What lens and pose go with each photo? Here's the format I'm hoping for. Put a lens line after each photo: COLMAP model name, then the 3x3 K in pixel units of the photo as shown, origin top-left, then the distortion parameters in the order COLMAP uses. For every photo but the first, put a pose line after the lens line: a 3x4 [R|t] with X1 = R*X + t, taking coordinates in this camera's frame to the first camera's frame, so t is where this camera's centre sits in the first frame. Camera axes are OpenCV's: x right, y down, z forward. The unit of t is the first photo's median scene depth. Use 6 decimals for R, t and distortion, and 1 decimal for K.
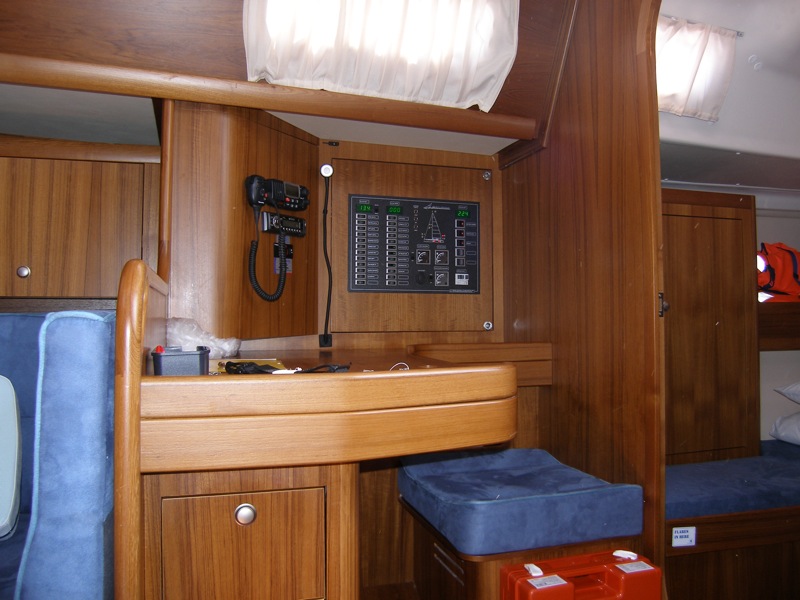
lens RADIAL K [[644.8, 0, 399.5], [0, 644.8, 298.3], [0, 0, 1]] dist [-0.102722, 0.037203]
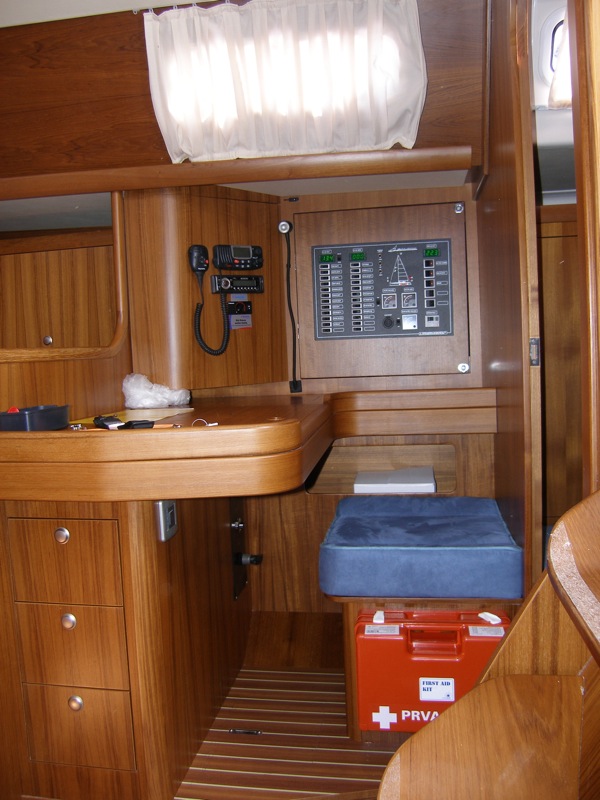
lens RADIAL K [[644.8, 0, 301.2], [0, 644.8, 400.2], [0, 0, 1]] dist [-0.102722, 0.037203]
pose [[0.890715, 0.000991, -0.454562, 0.416807], [0.052477, 0.993087, 0.104993, -0.026486], [0.451524, -0.117373, 0.884506, 0.047710]]
